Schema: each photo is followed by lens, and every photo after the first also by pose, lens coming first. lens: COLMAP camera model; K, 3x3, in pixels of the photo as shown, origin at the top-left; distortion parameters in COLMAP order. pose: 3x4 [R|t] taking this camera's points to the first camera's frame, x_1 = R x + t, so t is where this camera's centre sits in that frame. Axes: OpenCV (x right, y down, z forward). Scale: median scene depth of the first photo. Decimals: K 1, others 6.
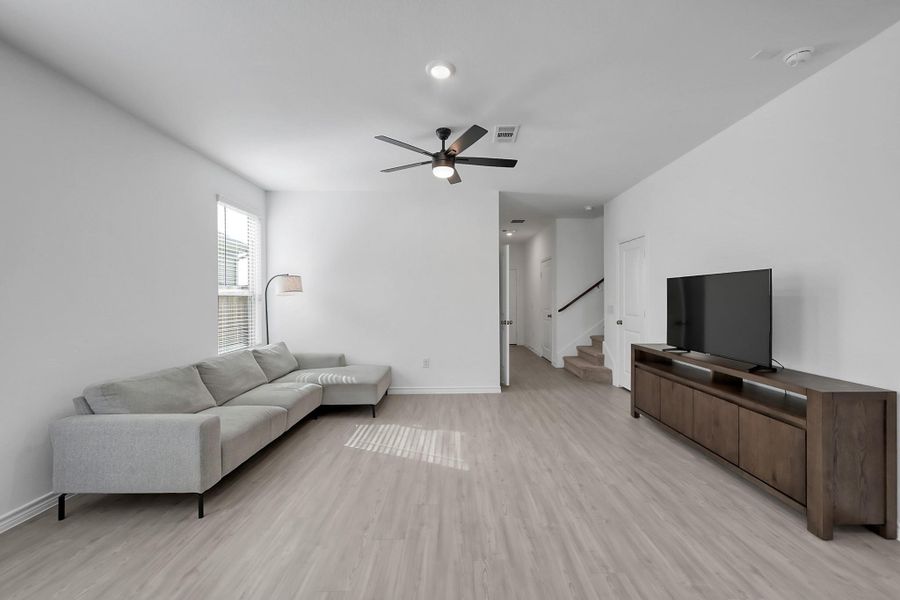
lens RADIAL K [[357.6, 0, 453.5], [0, 357.6, 301.2], [0, 0, 1]] dist [0.001120, 0.000197]
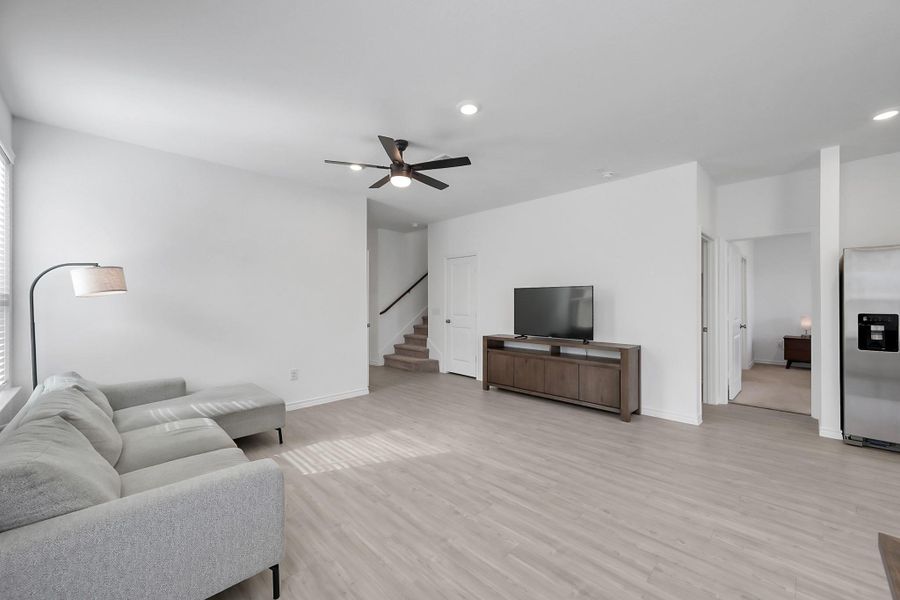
lens RADIAL K [[357.6, 0, 453.5], [0, 357.6, 301.2], [0, 0, 1]] dist [0.001120, 0.000197]
pose [[0.718582, 0.003744, 0.695432, -0.647472], [0.003644, 0.999952, -0.009149, 0.001199], [-0.695432, 0.009108, 0.718534, 0.140939]]
